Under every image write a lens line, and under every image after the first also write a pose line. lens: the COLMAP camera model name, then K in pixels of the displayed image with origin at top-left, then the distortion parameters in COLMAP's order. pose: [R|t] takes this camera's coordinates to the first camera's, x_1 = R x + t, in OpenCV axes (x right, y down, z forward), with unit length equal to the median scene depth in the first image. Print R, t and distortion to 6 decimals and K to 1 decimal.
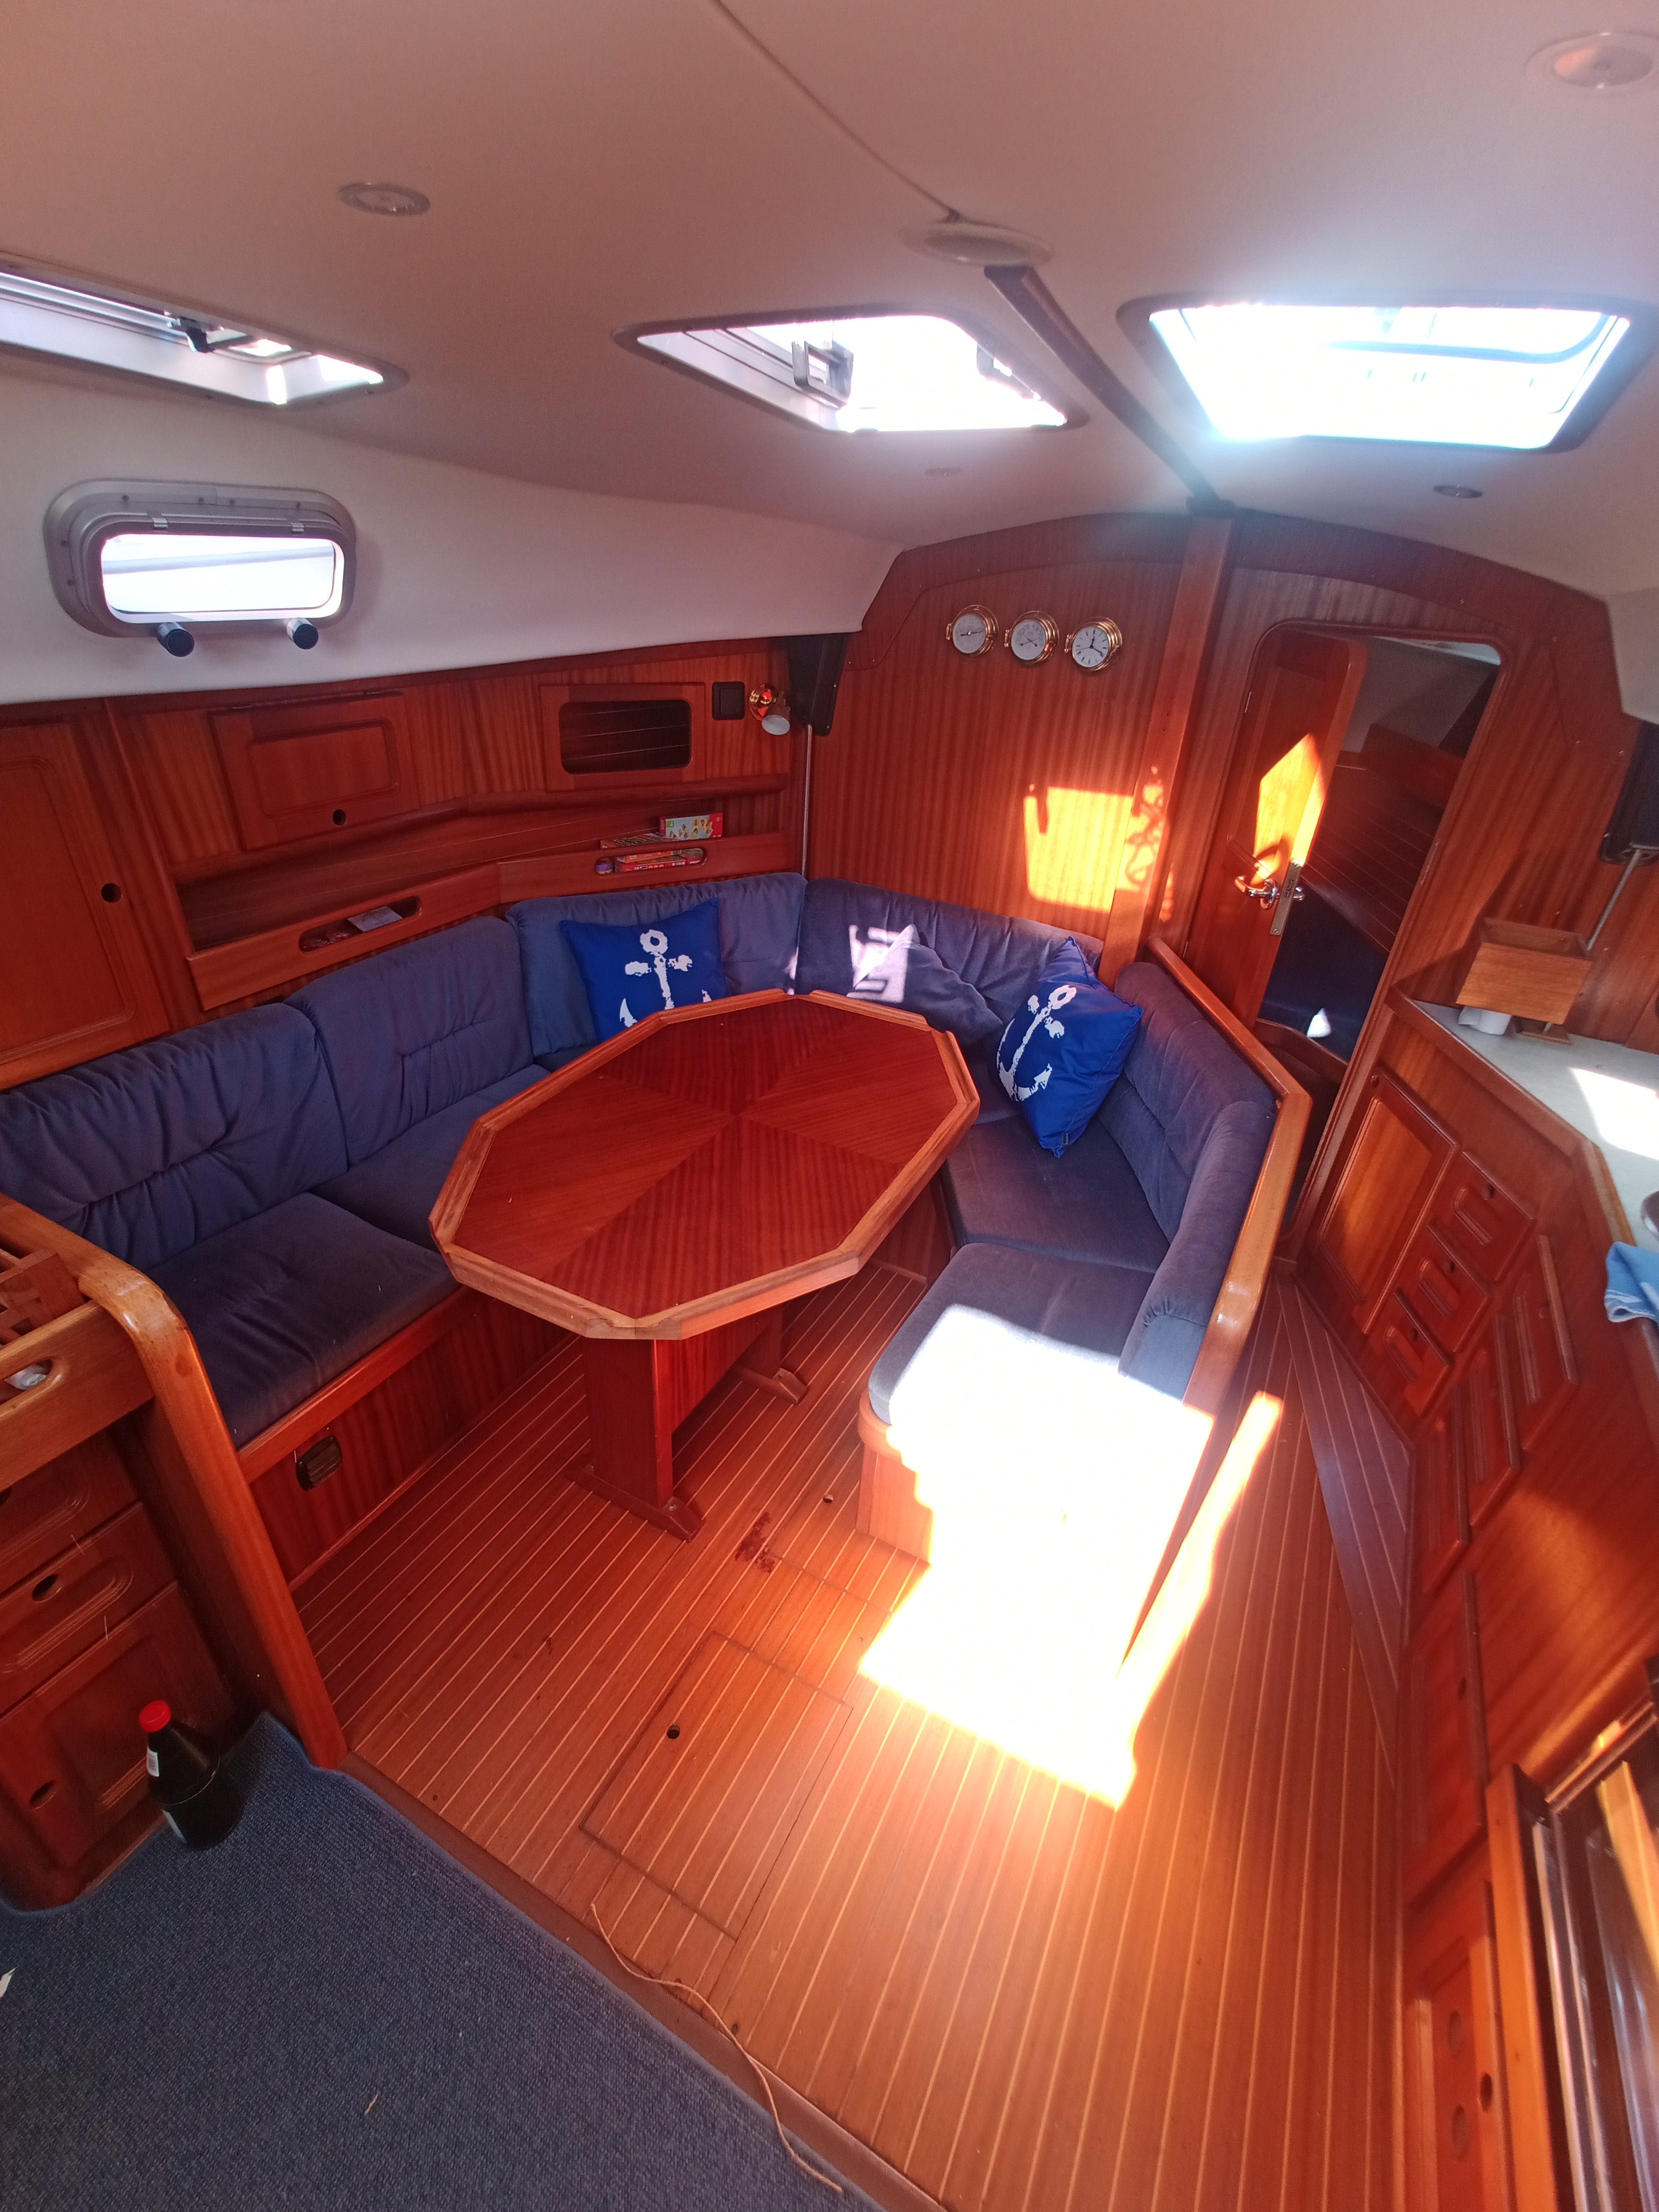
lens RADIAL K [[999.5, 0, 818.3], [0, 999.5, 1167.8], [0, 0, 1]] dist [-0.069736, 0.060737]
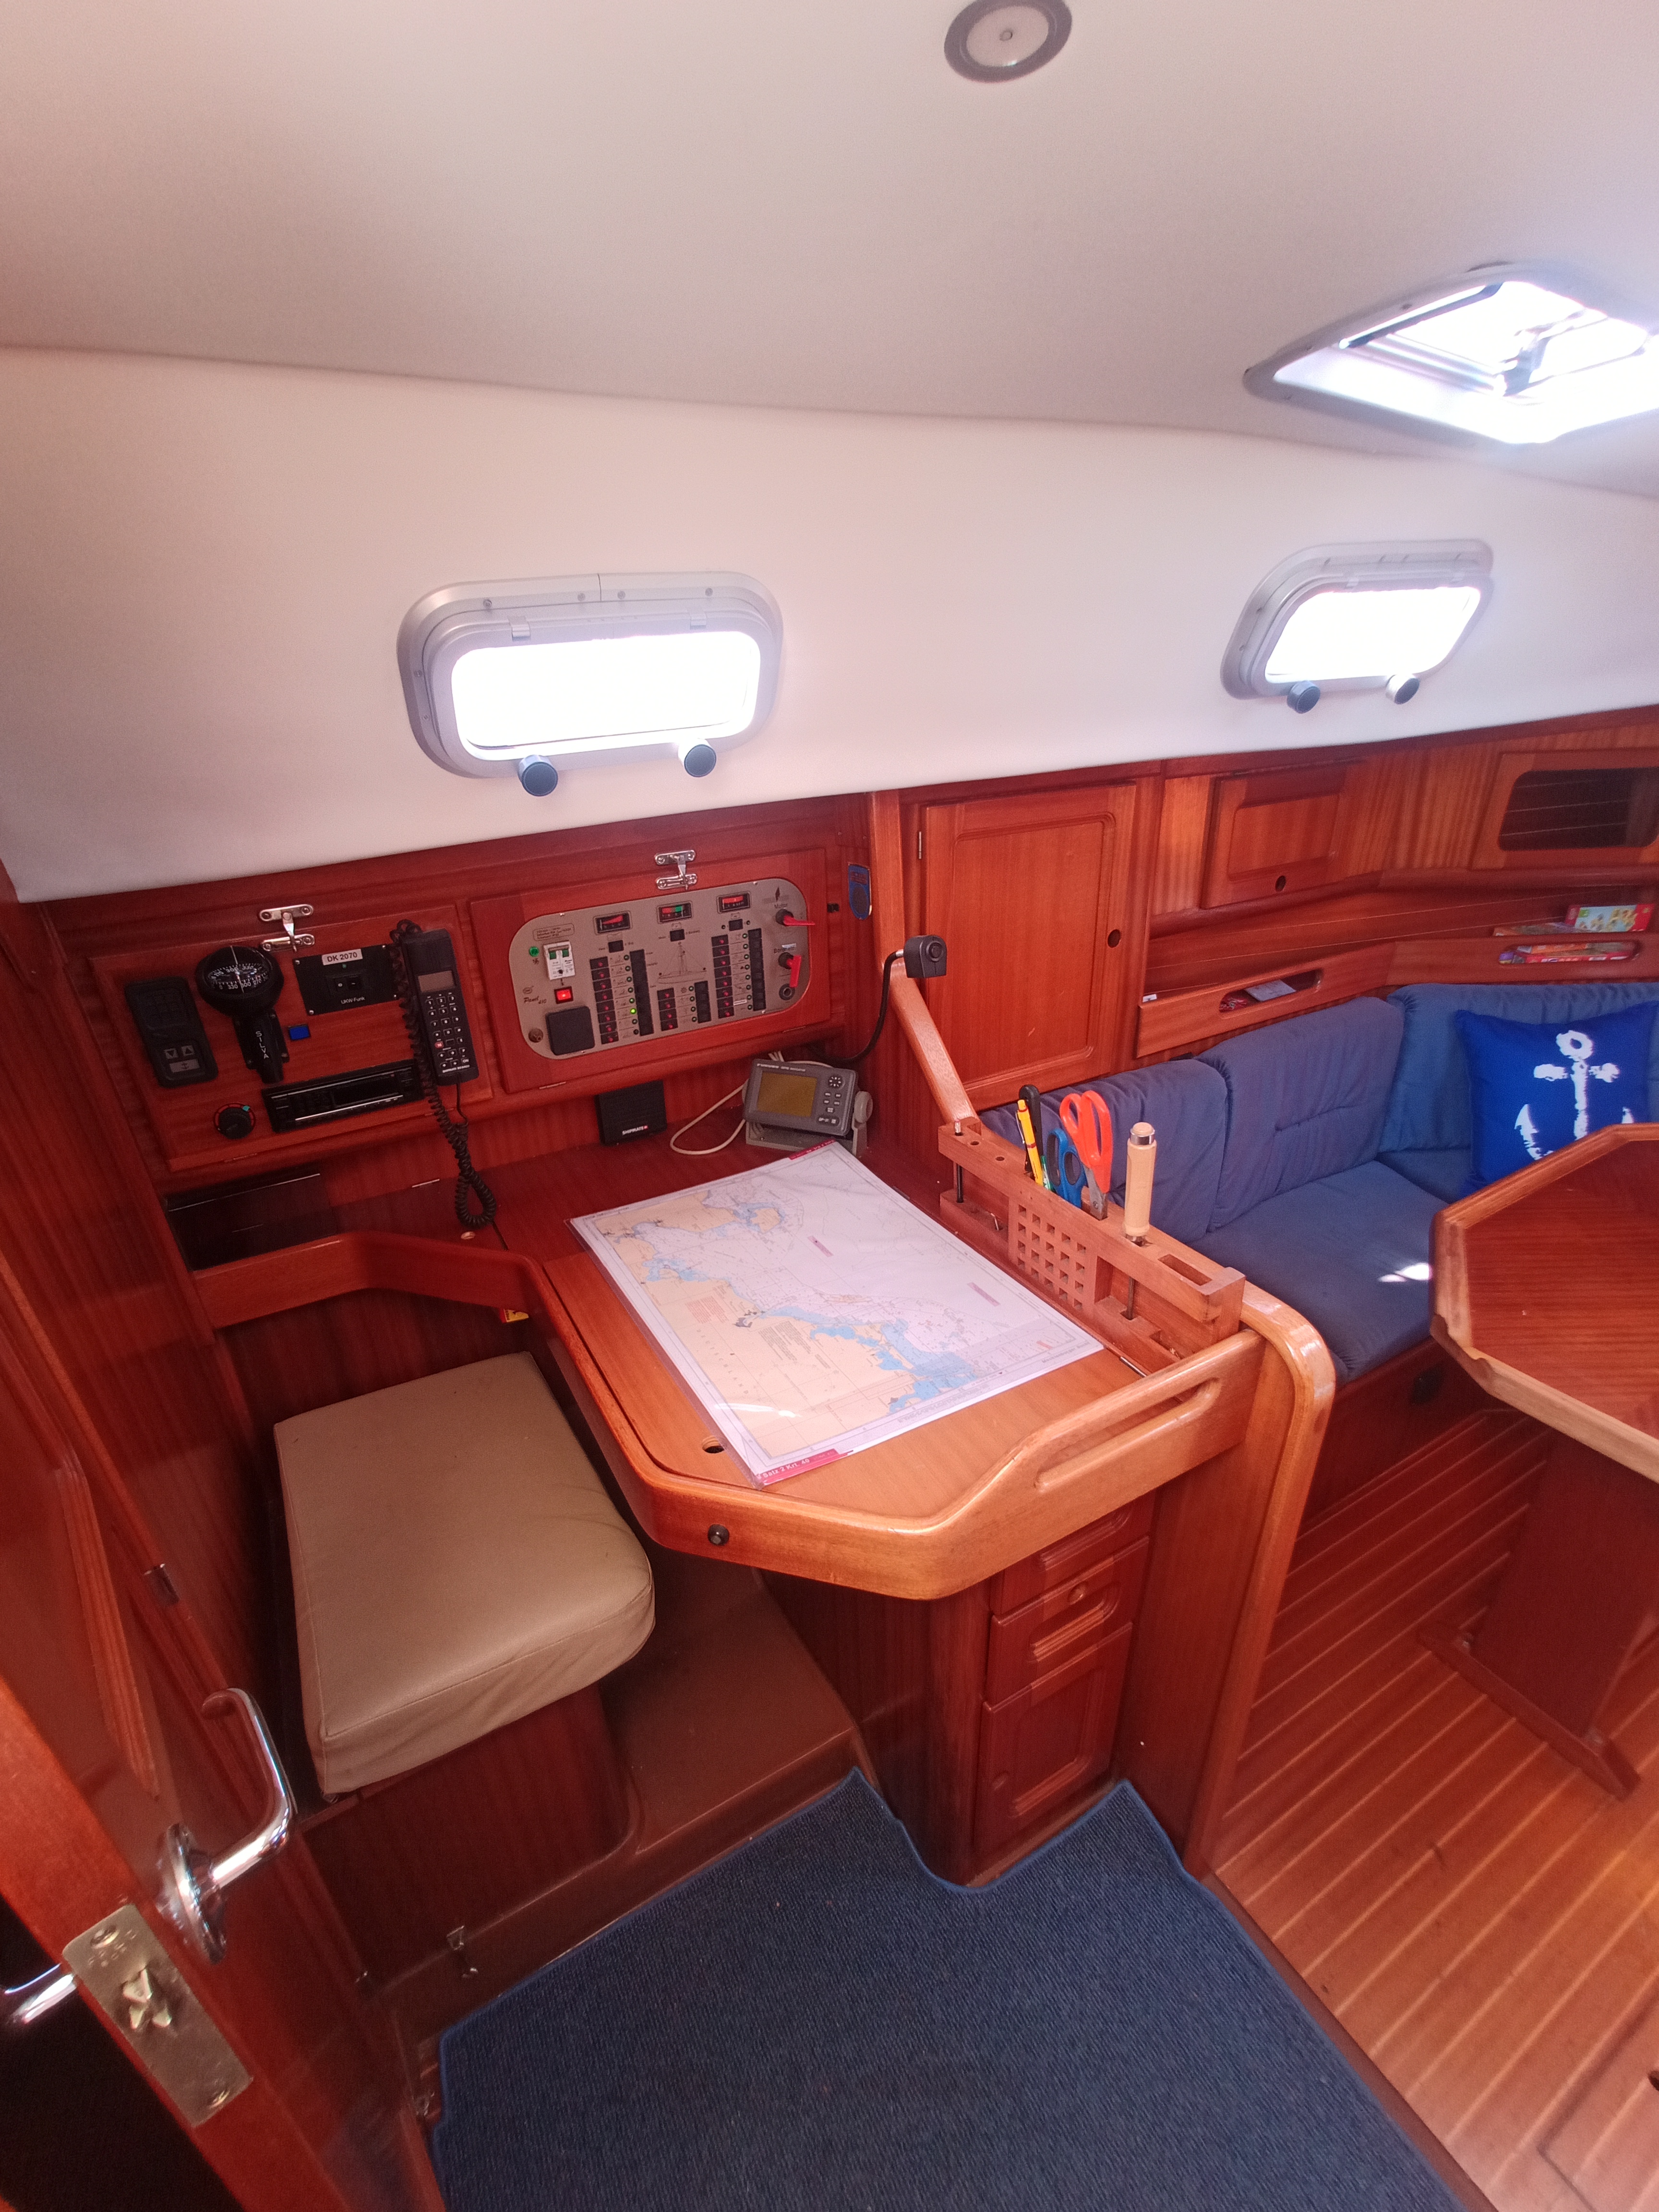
lens RADIAL K [[999.5, 0, 818.3], [0, 999.5, 1167.8], [0, 0, 1]] dist [-0.069736, 0.060737]
pose [[0.849038, 0.162852, -0.502608, -0.292314], [-0.210745, 0.976742, -0.039525, 0.049364], [0.484481, 0.139481, 0.863611, -0.029398]]
